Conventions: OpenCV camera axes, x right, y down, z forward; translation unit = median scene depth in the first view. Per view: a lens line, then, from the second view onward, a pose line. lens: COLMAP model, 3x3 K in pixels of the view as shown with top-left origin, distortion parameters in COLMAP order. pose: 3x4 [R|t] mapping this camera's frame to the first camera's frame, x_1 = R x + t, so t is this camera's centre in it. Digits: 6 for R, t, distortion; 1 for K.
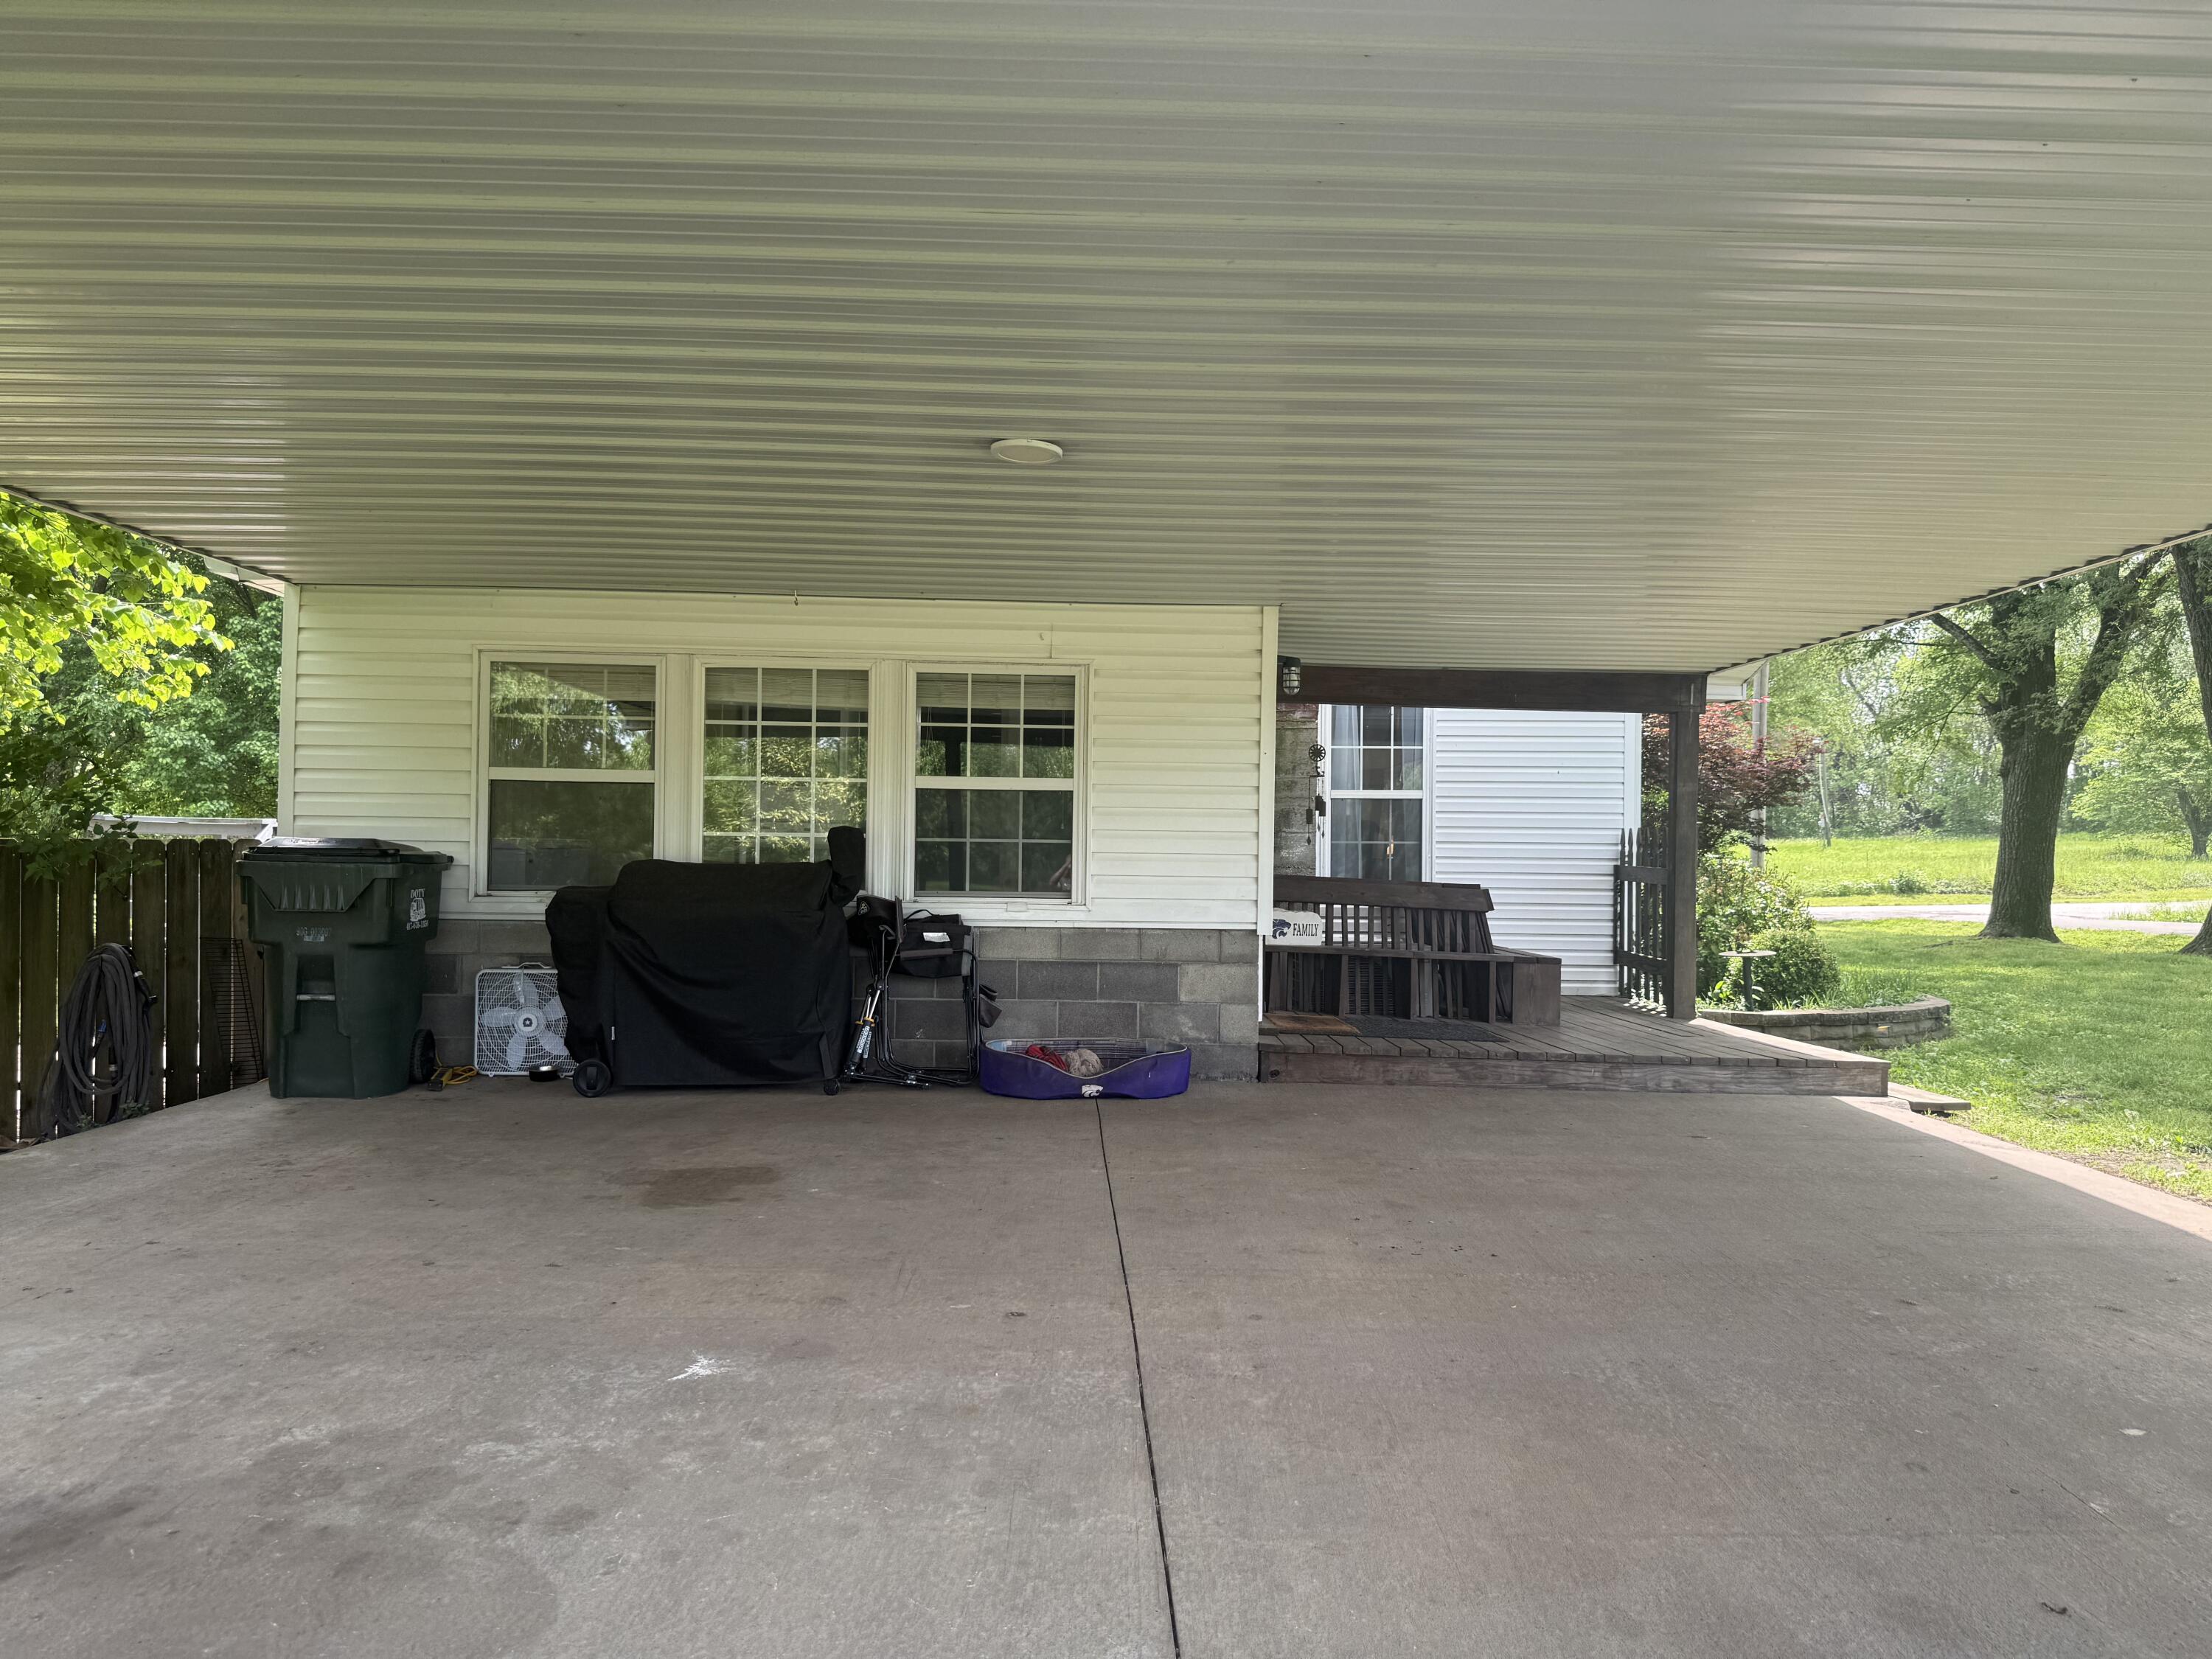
lens RADIAL K [[1544.9, 0, 1114.9], [0, 1544.9, 846.4], [0, 0, 1]] dist [0.050752, -0.056995]
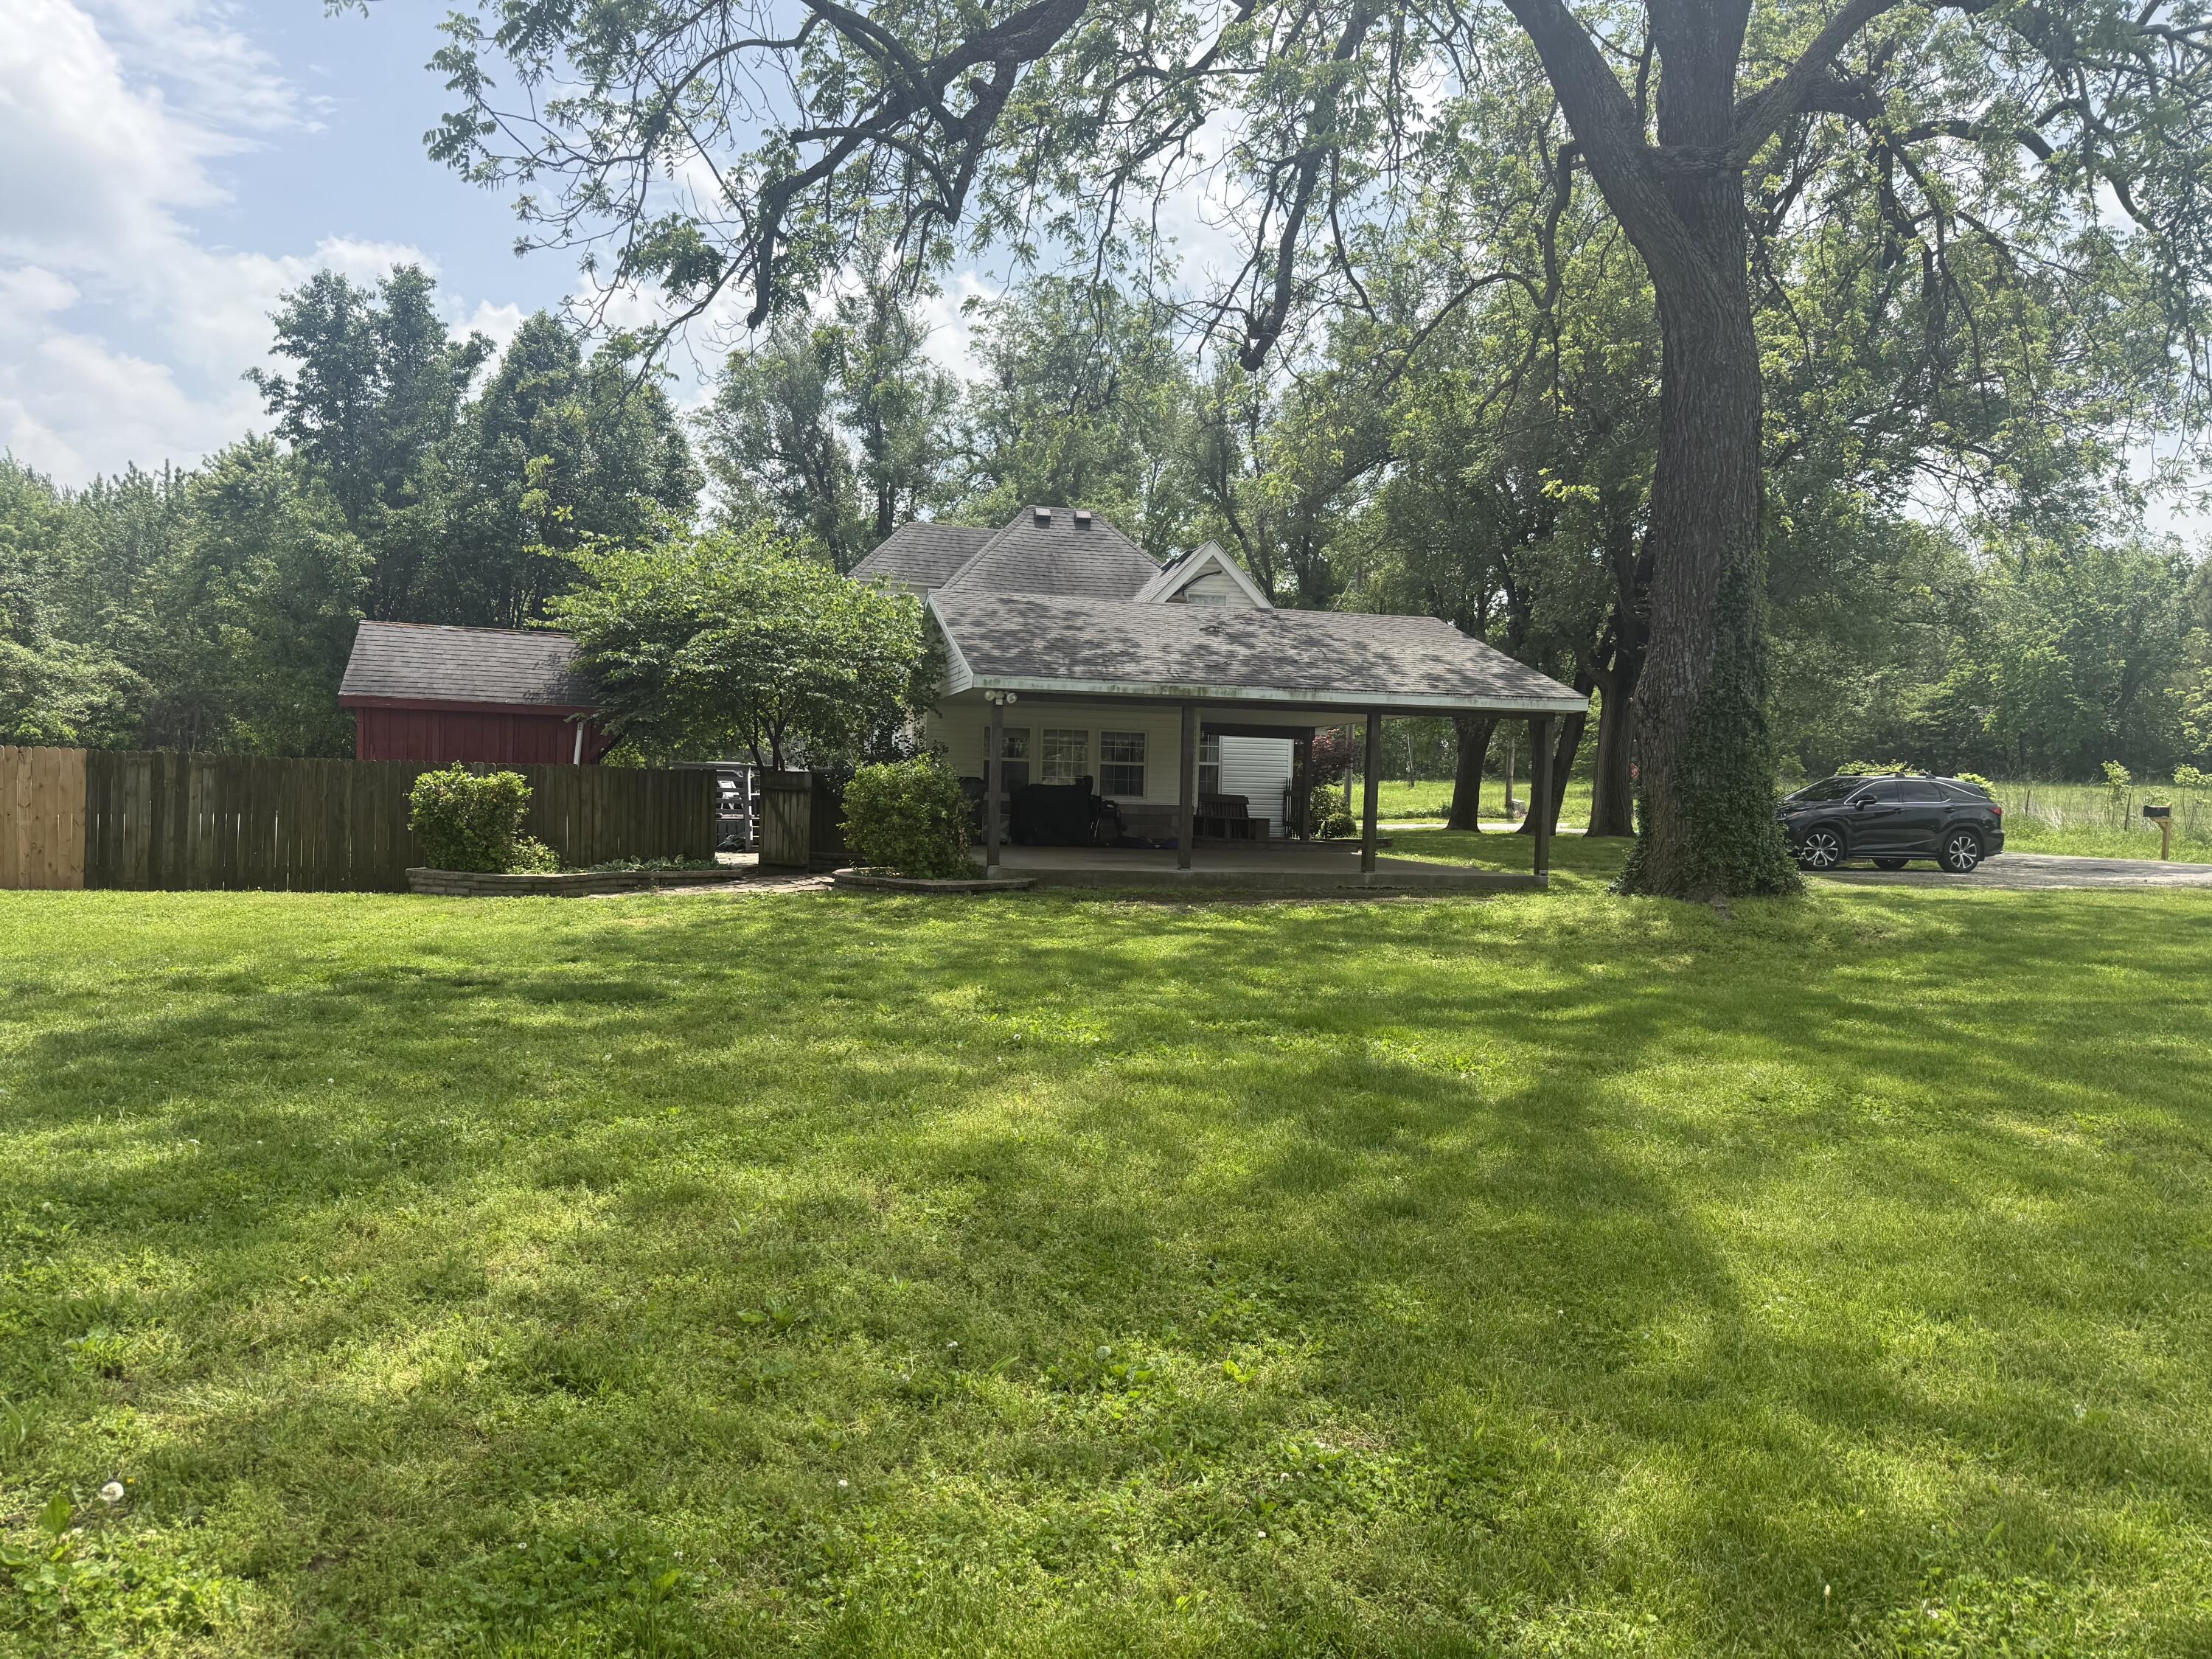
lens RADIAL K [[1544.9, 0, 1114.9], [0, 1544.9, 846.4], [0, 0, 1]] dist [0.050752, -0.056995]
pose [[0.976714, 0.000314, 0.214547, -0.586696], [-0.008719, 0.999231, 0.038231, 0.008931], [-0.214370, -0.039211, 0.975965, -1.696306]]
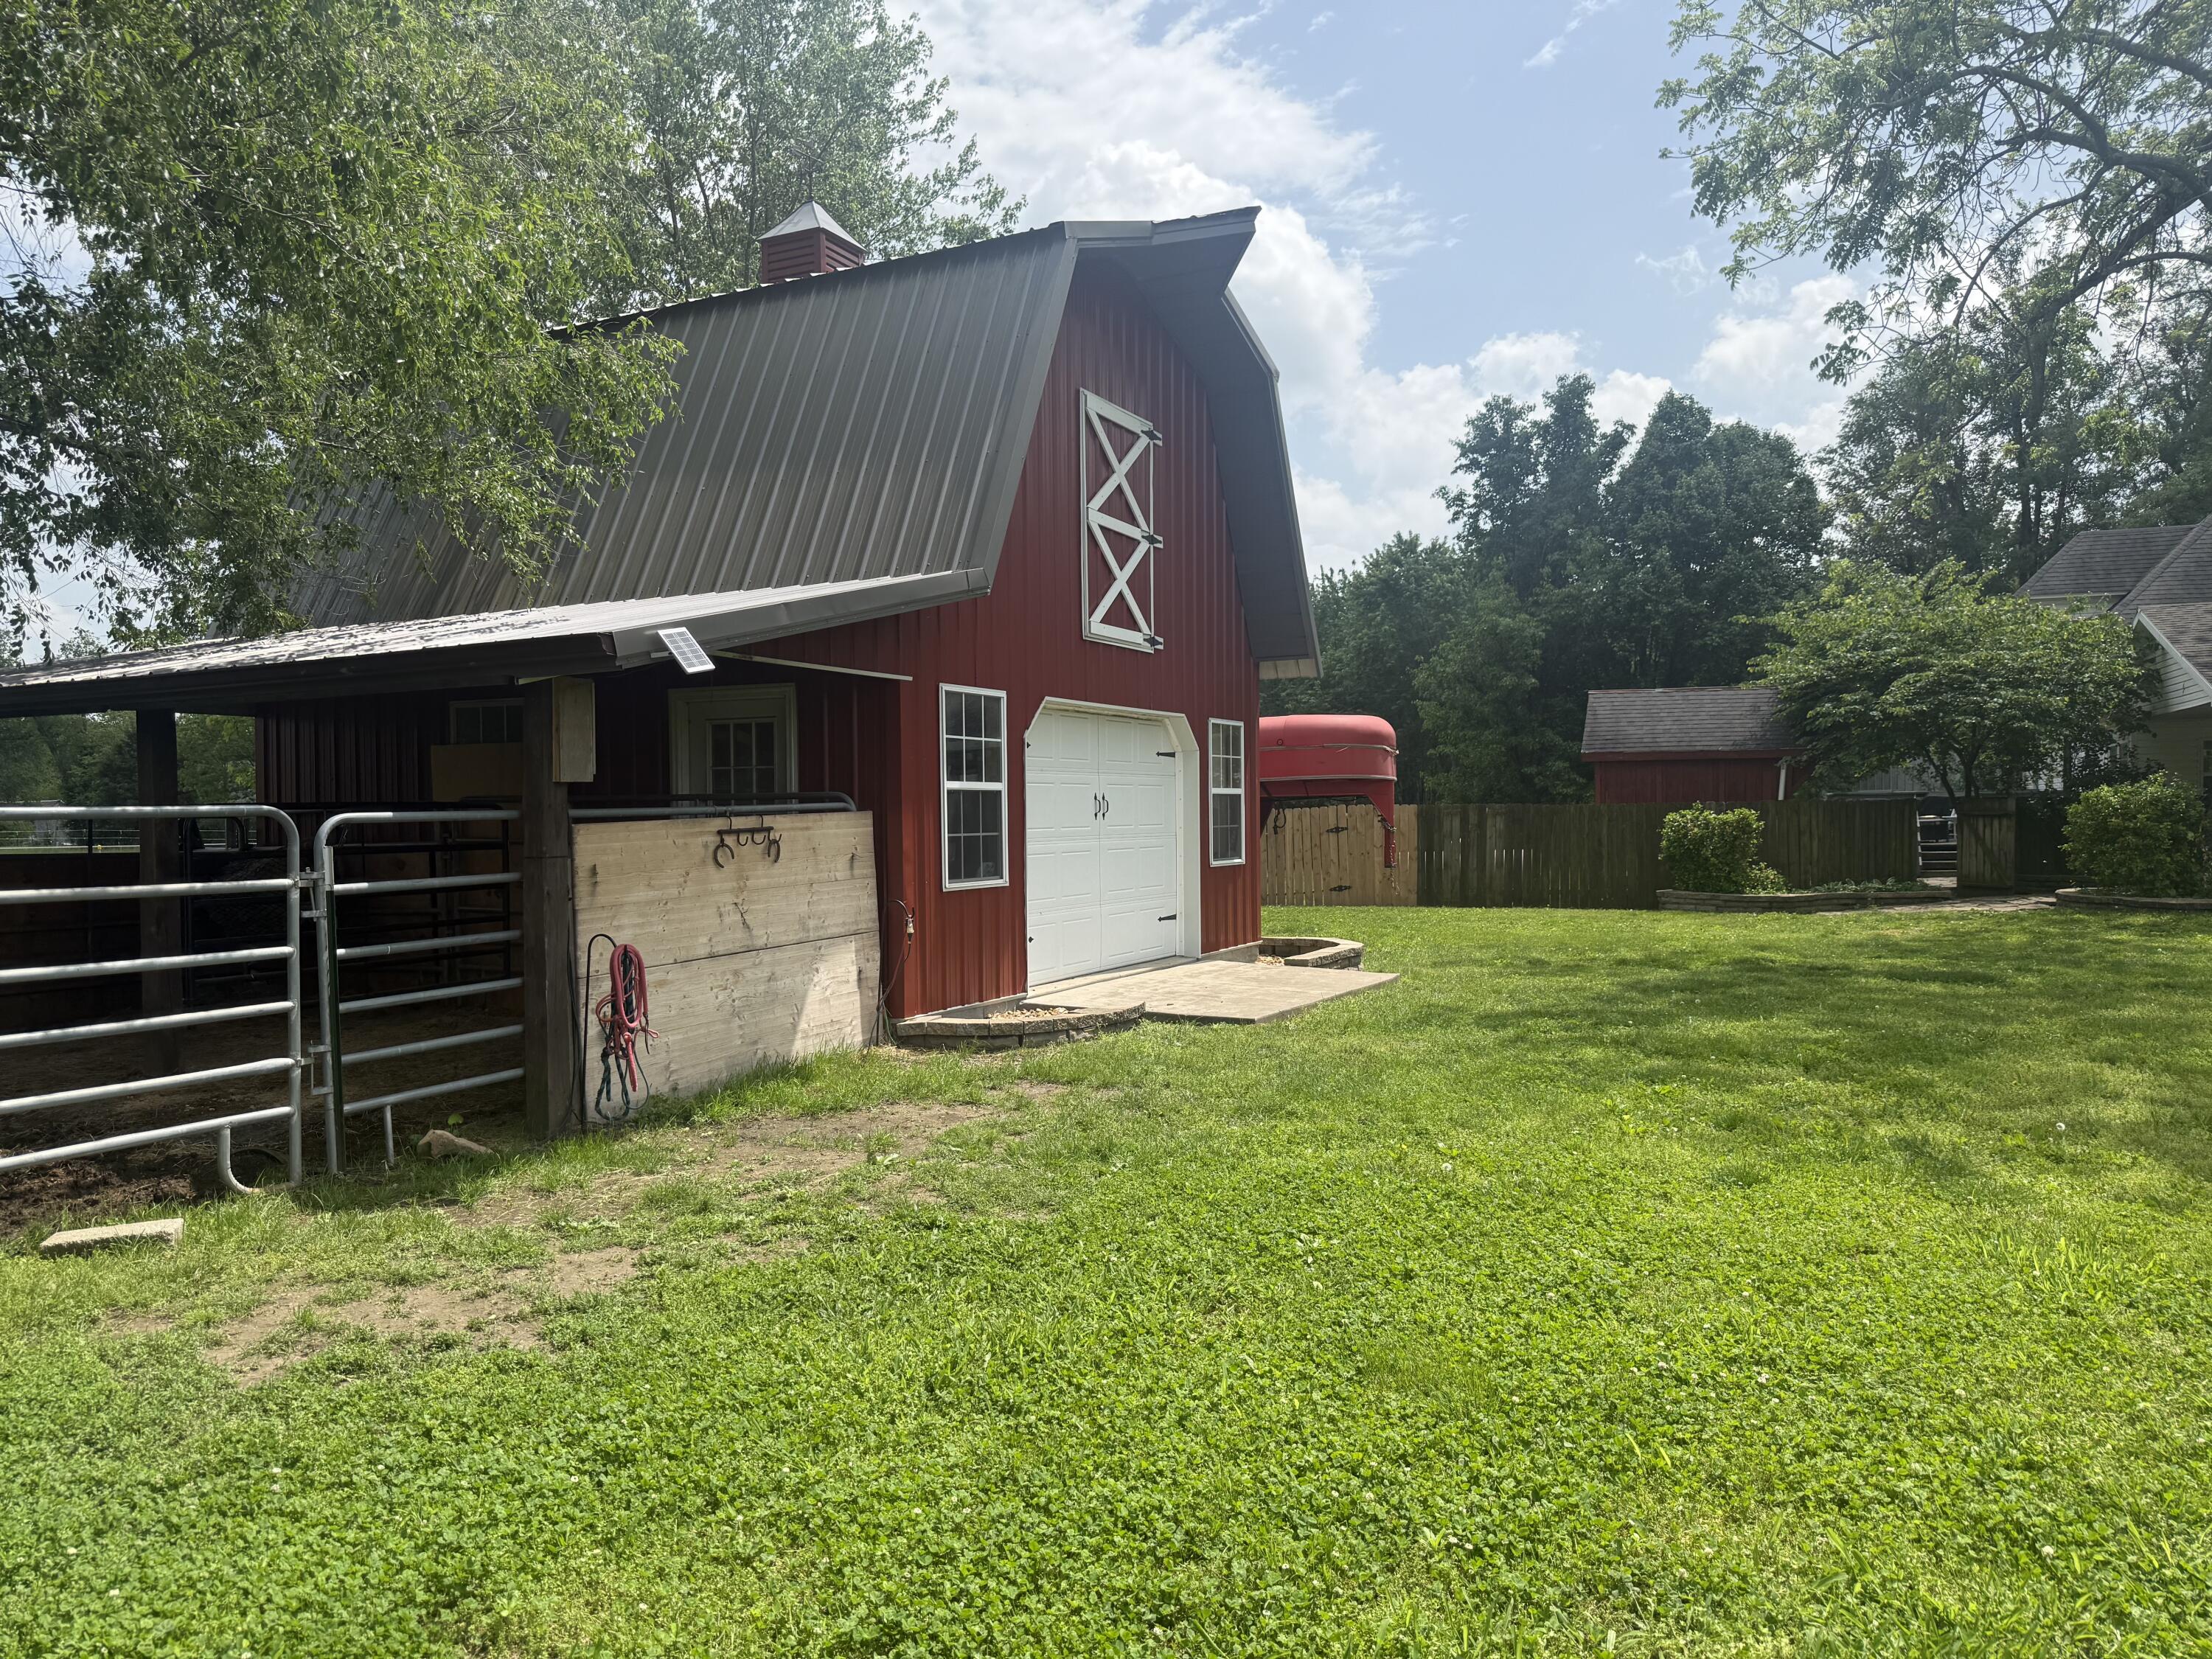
lens RADIAL K [[1544.9, 0, 1114.9], [0, 1544.9, 846.4], [0, 0, 1]] dist [0.050752, -0.056995]
pose [[0.906109, -0.020515, -0.422547, -0.802914], [0.027641, 0.999560, 0.010742, 0.000793], [0.422141, -0.021413, 0.906277, -2.195700]]
